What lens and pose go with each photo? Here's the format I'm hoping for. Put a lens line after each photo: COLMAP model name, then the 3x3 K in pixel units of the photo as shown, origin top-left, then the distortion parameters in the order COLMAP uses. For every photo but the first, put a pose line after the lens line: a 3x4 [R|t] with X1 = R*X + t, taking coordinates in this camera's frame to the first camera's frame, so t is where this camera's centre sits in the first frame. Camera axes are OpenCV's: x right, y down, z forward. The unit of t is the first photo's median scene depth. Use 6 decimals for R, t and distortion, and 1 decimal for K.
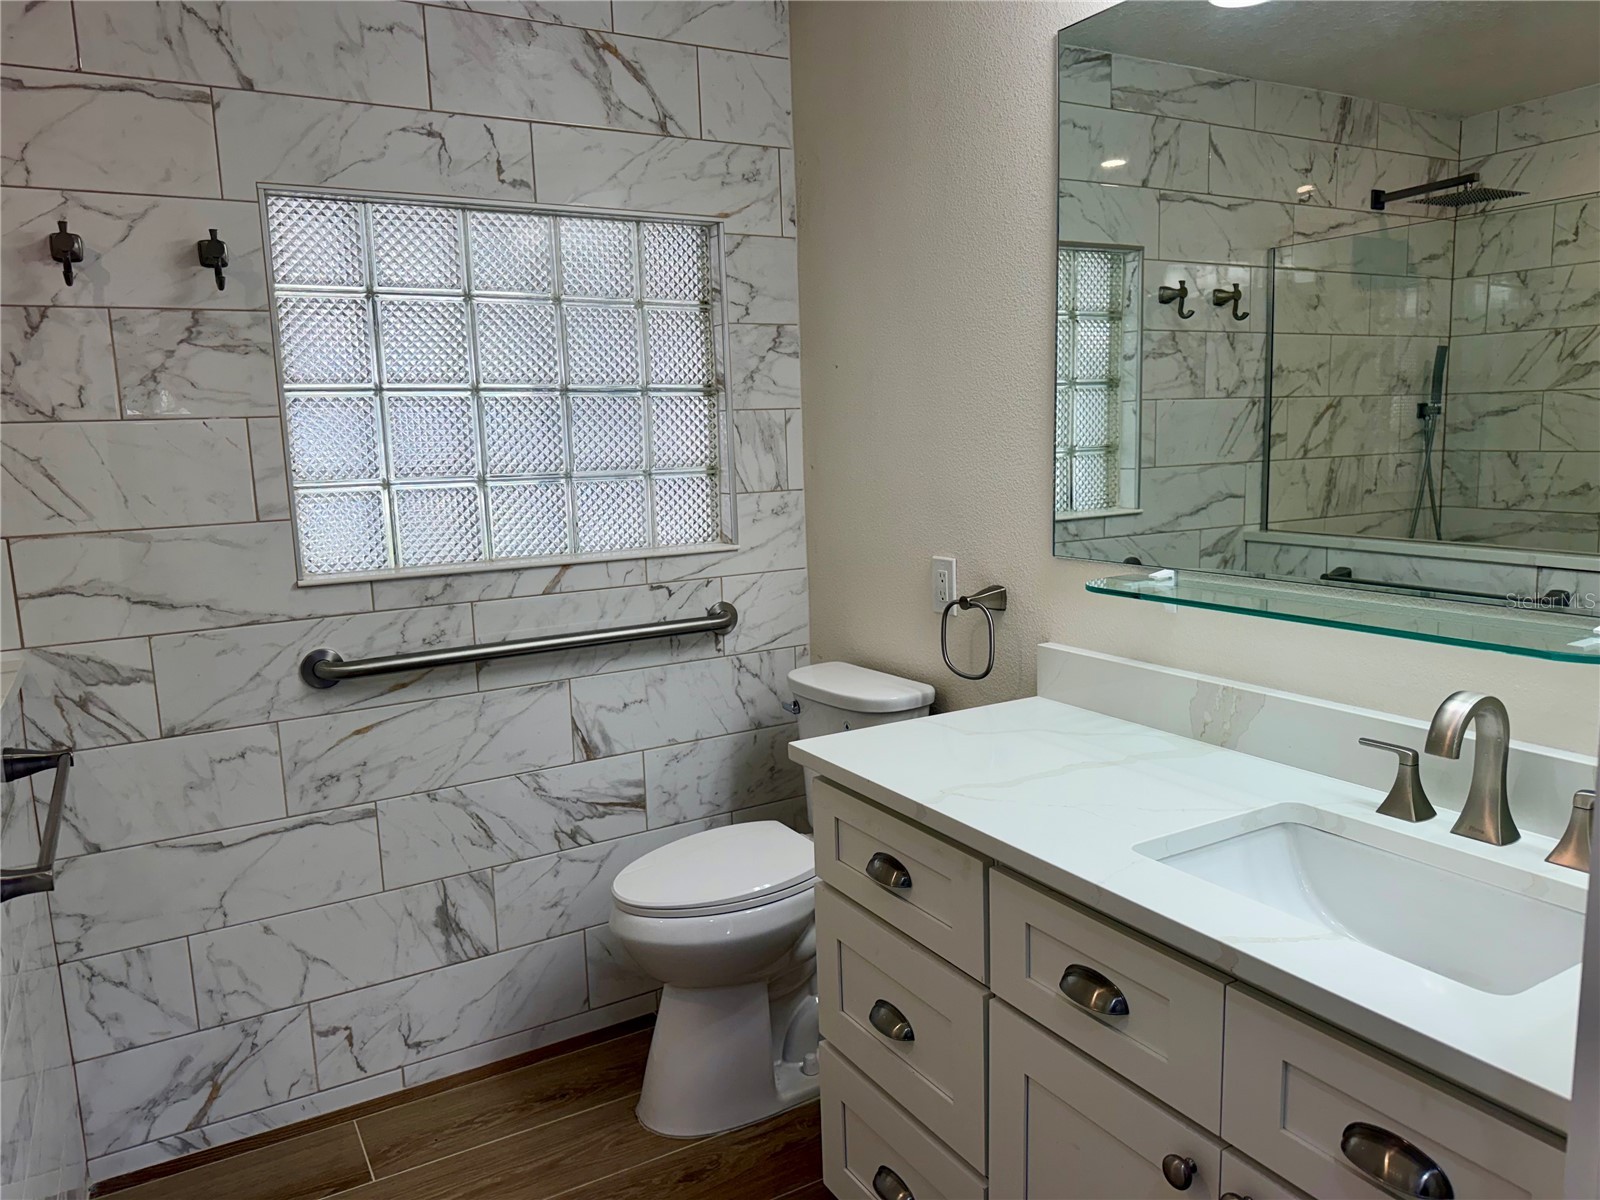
lens RADIAL K [[1119.1, 0, 785.5], [0, 1119.1, 610.8], [0, 0, 1]] dist [0.067881, -0.095535]
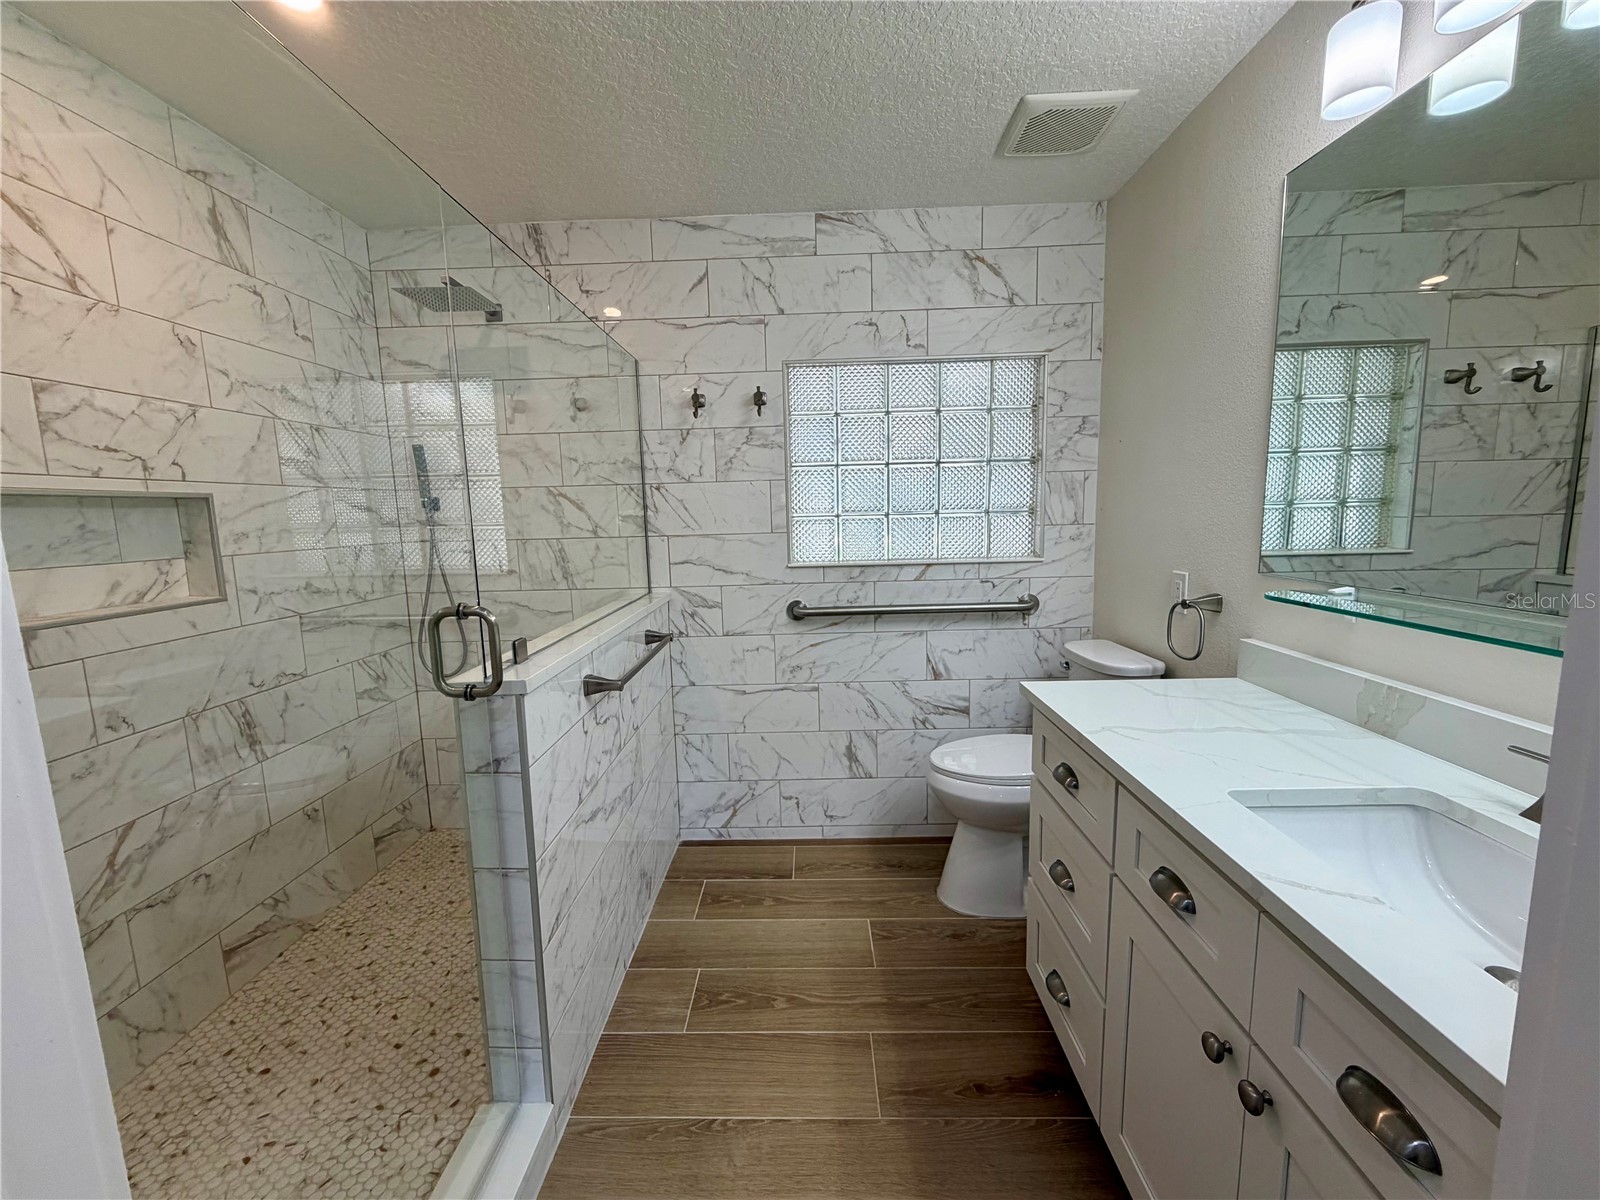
lens RADIAL K [[631.5, 0, 797.1], [0, 631.5, 600.4], [0, 0, 1]] dist [-0.003555, 0.001285]
pose [[0.851514, 0.082475, -0.517805, 0.143676], [-0.083980, 0.996255, 0.020580, 0.011441], [0.517563, 0.025961, 0.855251, 0.074601]]
